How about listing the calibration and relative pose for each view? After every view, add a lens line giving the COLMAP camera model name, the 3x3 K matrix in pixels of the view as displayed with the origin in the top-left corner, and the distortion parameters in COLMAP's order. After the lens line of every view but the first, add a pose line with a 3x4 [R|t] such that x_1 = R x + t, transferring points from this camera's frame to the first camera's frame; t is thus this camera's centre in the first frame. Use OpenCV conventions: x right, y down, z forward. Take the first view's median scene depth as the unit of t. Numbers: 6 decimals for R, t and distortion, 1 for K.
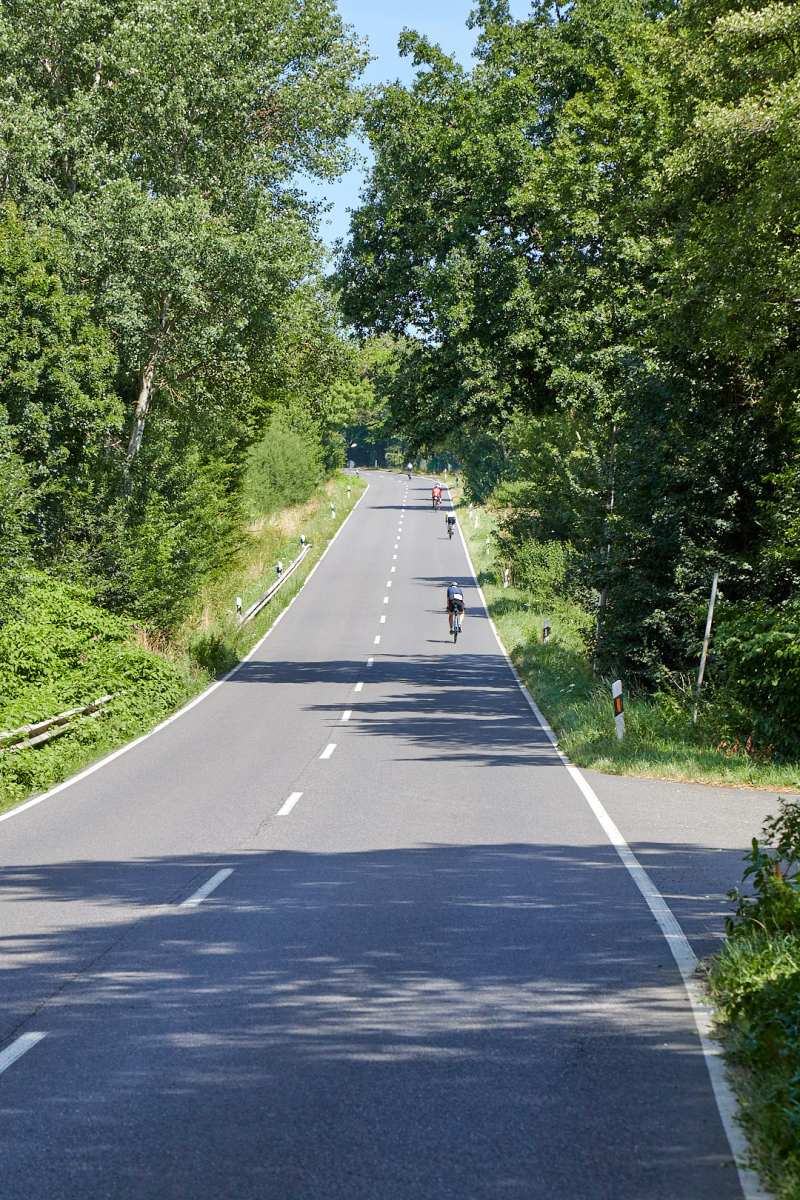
lens RADIAL K [[1060.4, 0, 400.0], [0, 1060.4, 600.0], [0, 0, 1]] dist [0.004717, 0.002934]
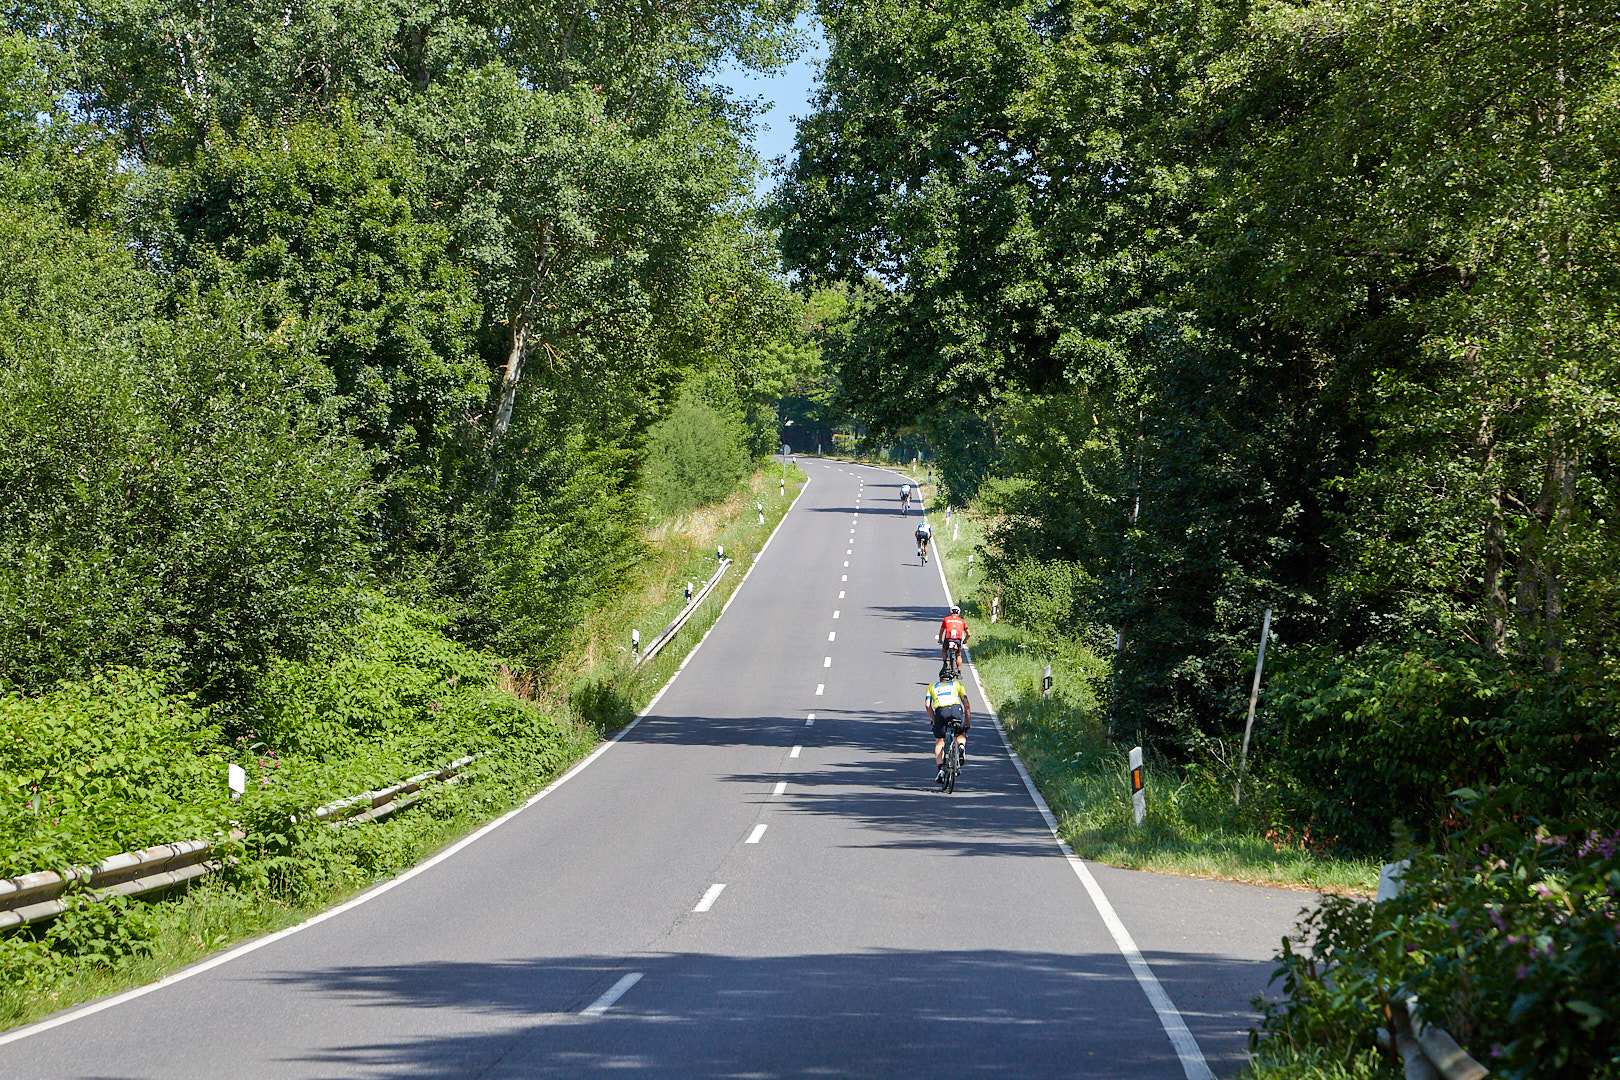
lens RADIAL K [[4879.6, 0, 810.0], [0, 4879.6, 540.0], [0, 0, 1]] dist [0.105841, 0.231652]
pose [[0.998830, 0.017967, 0.044897, -0.187097], [-0.017331, 0.999744, -0.014530, -0.017931], [-0.045147, 0.013735, 0.998886, -2.461461]]
